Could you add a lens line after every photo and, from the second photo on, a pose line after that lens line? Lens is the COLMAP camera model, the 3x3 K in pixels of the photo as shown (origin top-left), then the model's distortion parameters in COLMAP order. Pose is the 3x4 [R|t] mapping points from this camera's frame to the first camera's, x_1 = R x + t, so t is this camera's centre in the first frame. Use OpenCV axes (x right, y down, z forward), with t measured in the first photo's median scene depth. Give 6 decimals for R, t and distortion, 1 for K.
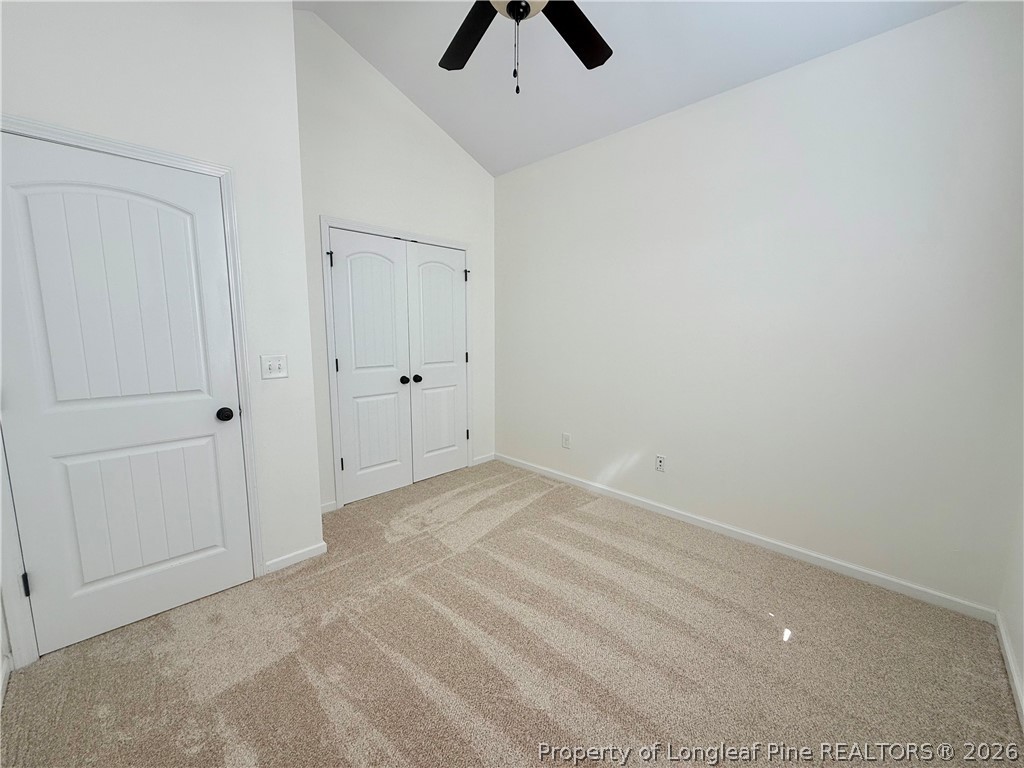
lens RADIAL K [[412.2, 0, 513.1], [0, 412.2, 386.5], [0, 0, 1]] dist [0.002612, 0.000105]
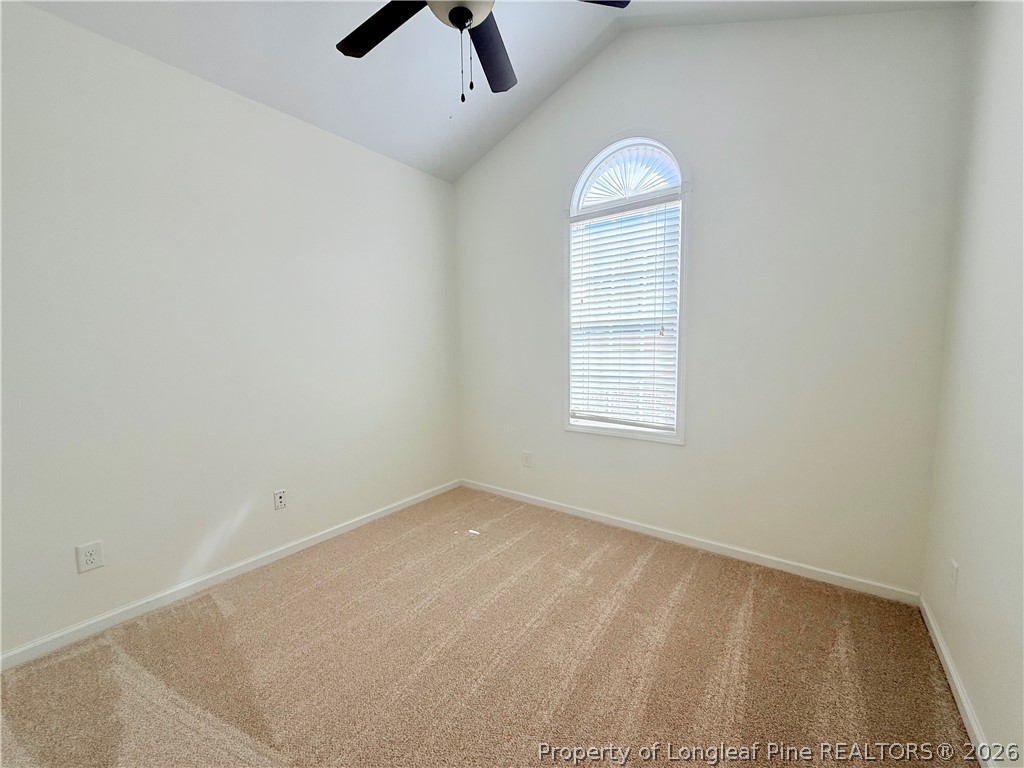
lens RADIAL K [[412.2, 0, 512.2], [0, 412.2, 383.3], [0, 0, 1]] dist [0.002612, 0.000105]
pose [[-0.148739, -0.087108, 0.985032, -0.563876], [0.158983, 0.981048, 0.110762, -0.076939], [-0.976013, 0.173078, -0.132071, 0.592373]]
